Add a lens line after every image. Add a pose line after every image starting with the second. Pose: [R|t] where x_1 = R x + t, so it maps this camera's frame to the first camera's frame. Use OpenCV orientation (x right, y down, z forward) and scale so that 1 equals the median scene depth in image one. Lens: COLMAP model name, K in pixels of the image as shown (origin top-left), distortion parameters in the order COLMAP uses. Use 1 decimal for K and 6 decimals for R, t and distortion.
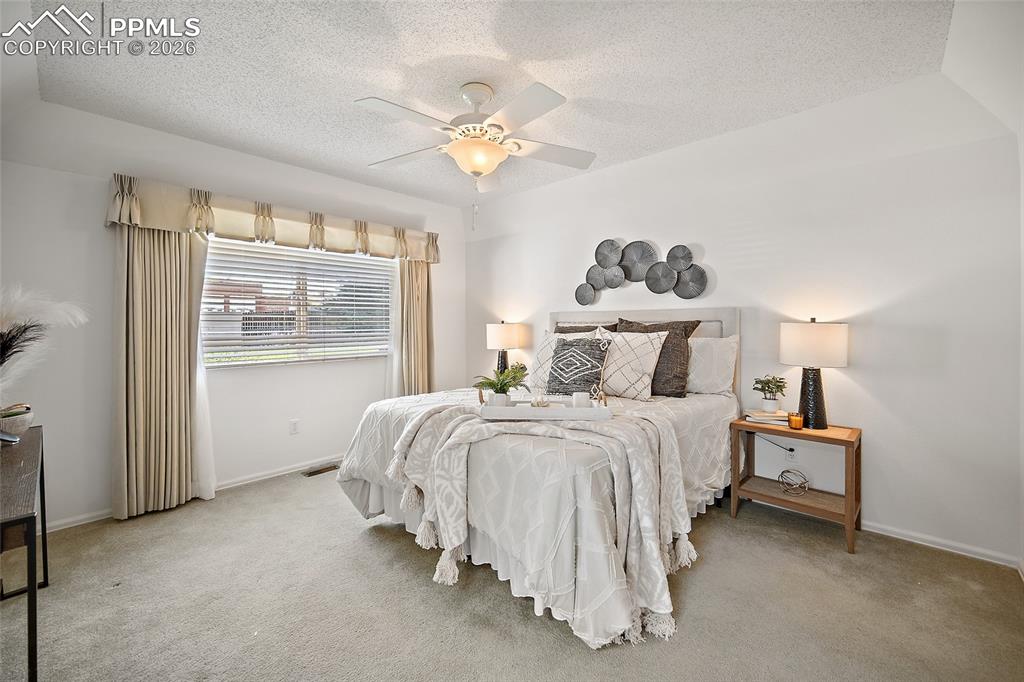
lens RADIAL K [[421.4, 0, 516.1], [0, 421.4, 324.9], [0, 0, 1]] dist [-0.000177, 0.000339]
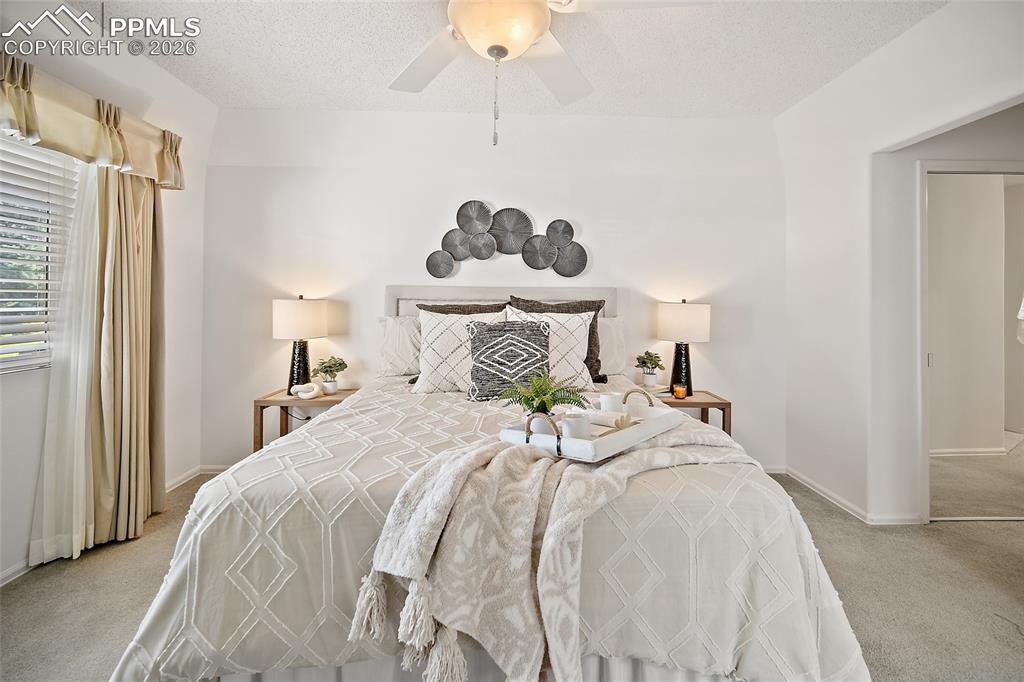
lens RADIAL K [[427.8, 0, 515.9], [0, 427.8, 300.1], [0, 0, 1]] dist [-0.002153, -0.000125]
pose [[0.721339, 0.013095, 0.692458, -0.365144], [-0.009666, 0.999914, -0.008841, 0.000472], [-0.692514, -0.000316, 0.721404, 0.406481]]
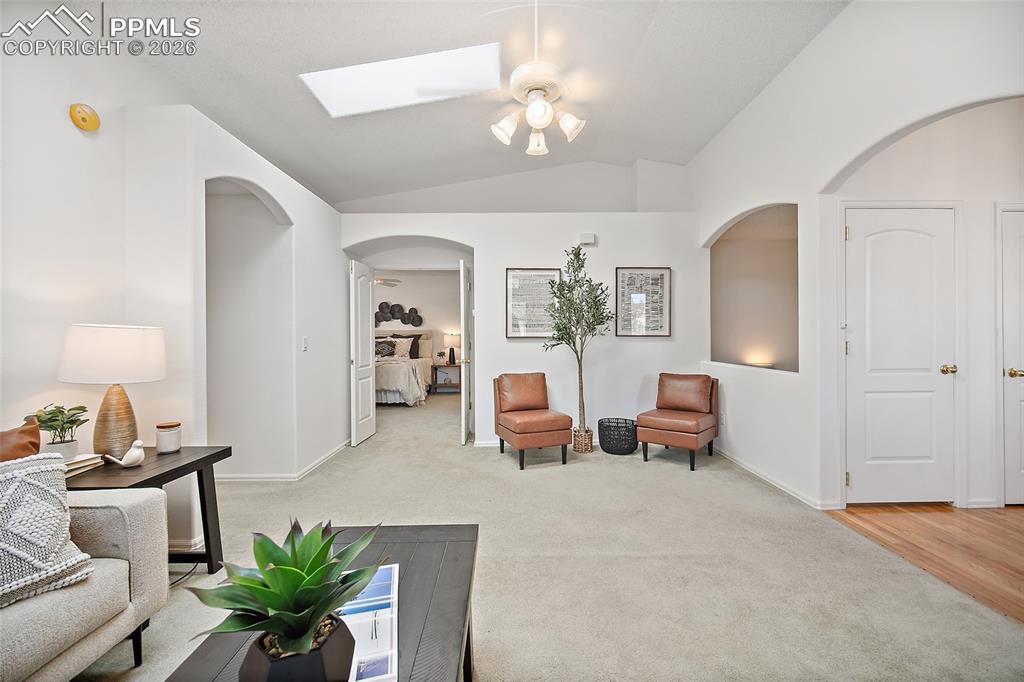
lens RADIAL K [[404.6, 0, 510.3], [0, 404.6, 335.1], [0, 0, 1]] dist [-0.008665, -0.000005]
pose [[0.739407, 0.001209, 0.673258, -1.022641], [0.002205, 0.999989, -0.004217, 0.008716], [-0.673256, 0.004603, 0.739396, -1.542014]]
